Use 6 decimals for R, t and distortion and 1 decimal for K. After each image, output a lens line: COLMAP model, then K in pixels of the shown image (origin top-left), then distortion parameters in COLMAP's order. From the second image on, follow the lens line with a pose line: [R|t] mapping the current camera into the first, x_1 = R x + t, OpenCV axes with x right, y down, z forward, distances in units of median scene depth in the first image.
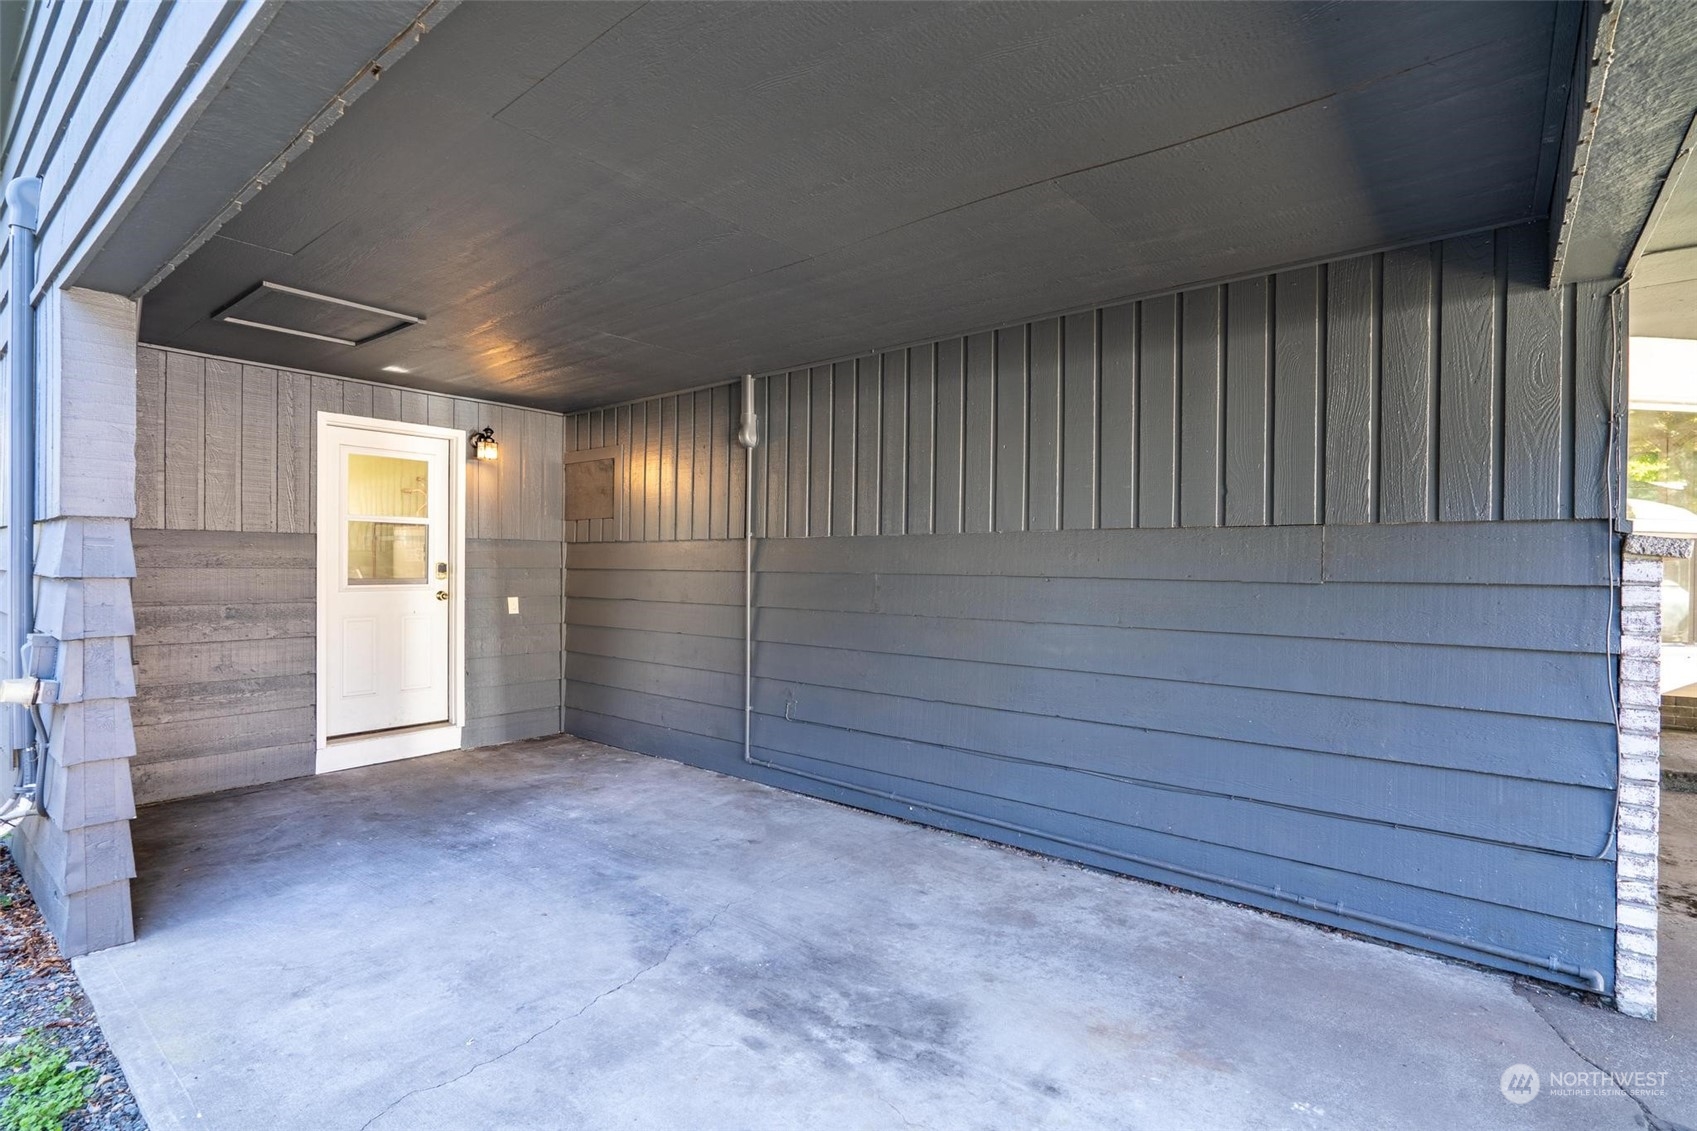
lens RADIAL K [[774.2, 0, 847.4], [0, 774.2, 565.9], [0, 0, 1]] dist [-0.013992, 0.002849]
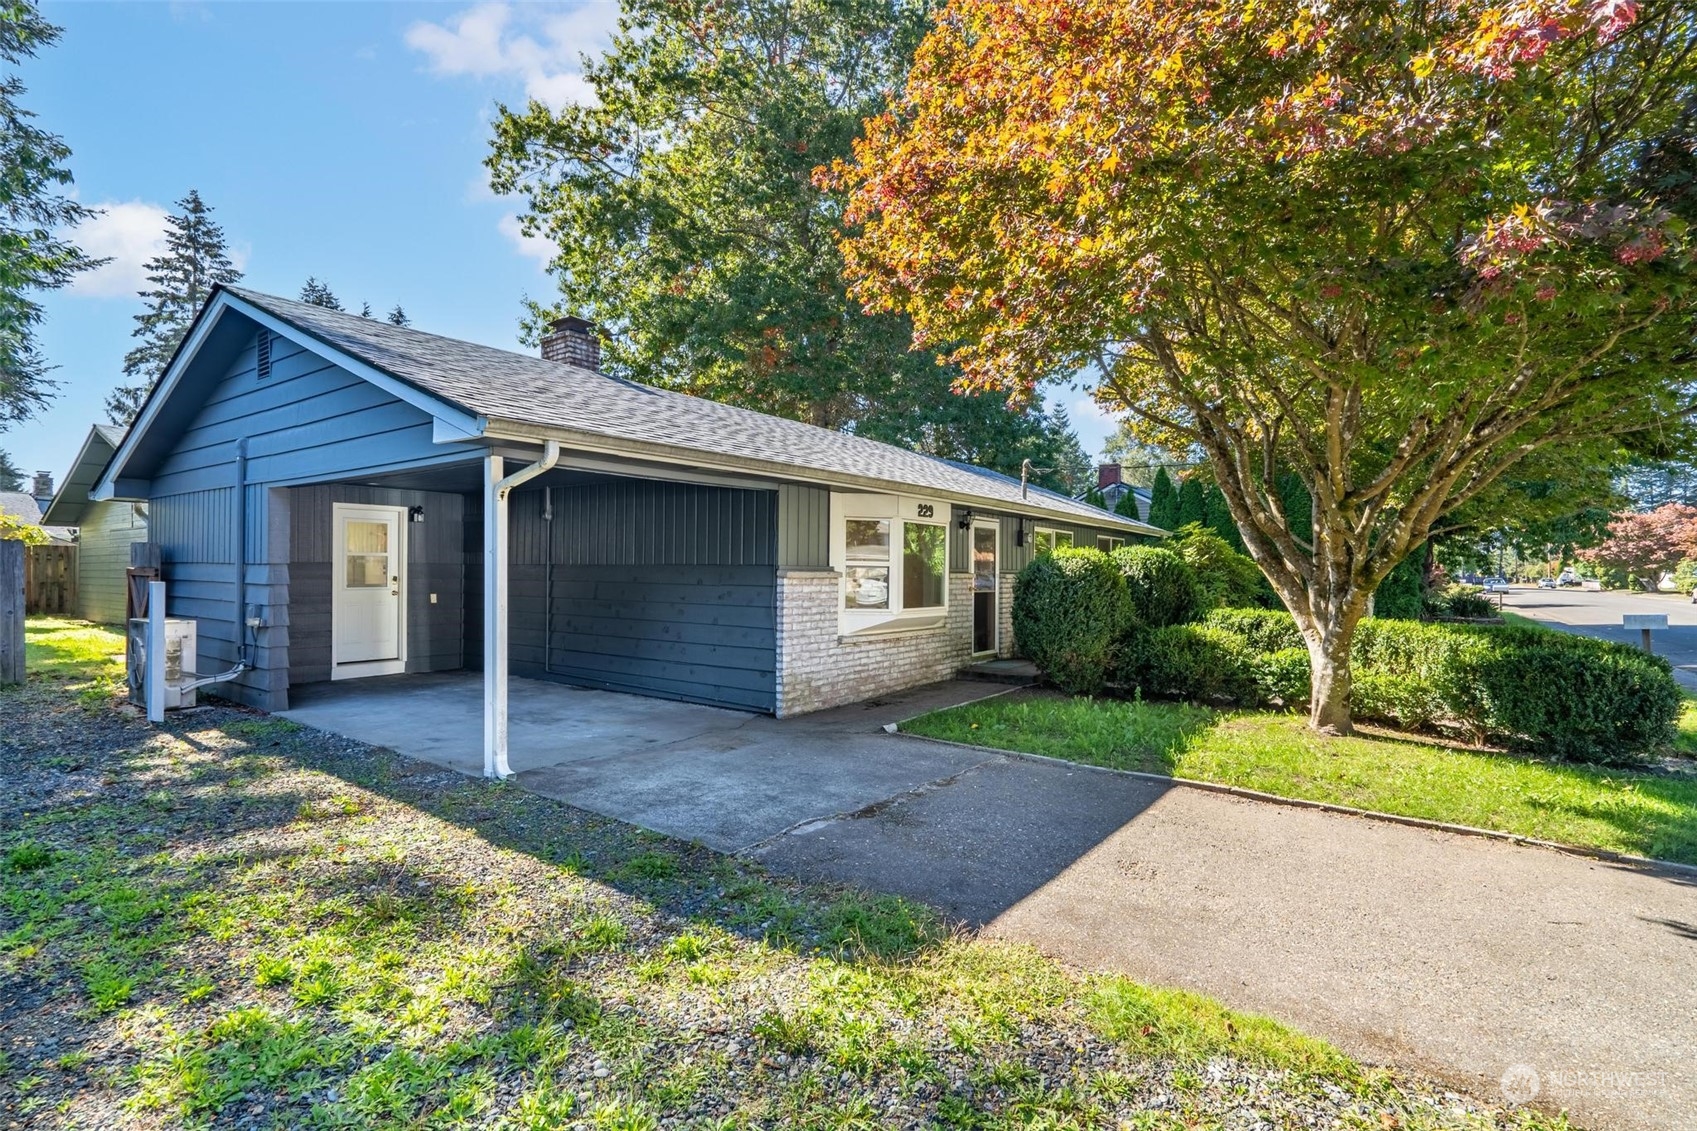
lens RADIAL K [[774.2, 0, 849.6], [0, 774.2, 565.8], [0, 0, 1]] dist [-0.013992, 0.002849]
pose [[0.997974, -0.001026, 0.063607, 0.546293], [0.001327, 0.999988, -0.004694, -0.021126], [-0.063602, 0.004769, 0.997964, -1.118448]]
